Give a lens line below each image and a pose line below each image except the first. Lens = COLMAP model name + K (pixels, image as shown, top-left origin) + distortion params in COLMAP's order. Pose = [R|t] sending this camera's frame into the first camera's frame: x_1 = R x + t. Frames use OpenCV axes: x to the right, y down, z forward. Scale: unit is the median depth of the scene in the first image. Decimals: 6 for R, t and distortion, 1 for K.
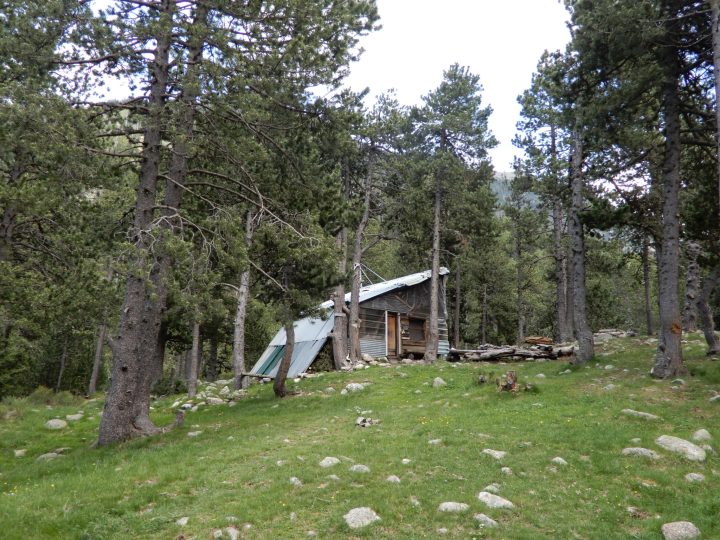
lens RADIAL K [[532.1, 0, 360.0], [0, 532.1, 270.0], [0, 0, 1]] dist [-0.009503, -0.000734]
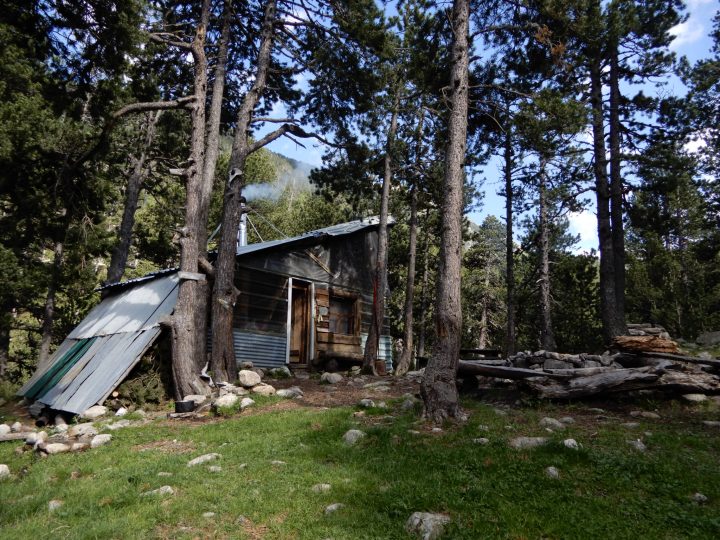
lens RADIAL K [[532.1, 0, 360.0], [0, 532.1, 270.0], [0, 0, 1]] dist [-0.009503, -0.000734]
pose [[0.977883, 0.042359, 0.204819, 0.009369], [-0.046384, 0.998813, 0.014889, 0.064135], [-0.203945, -0.024060, 0.978687, 0.519275]]
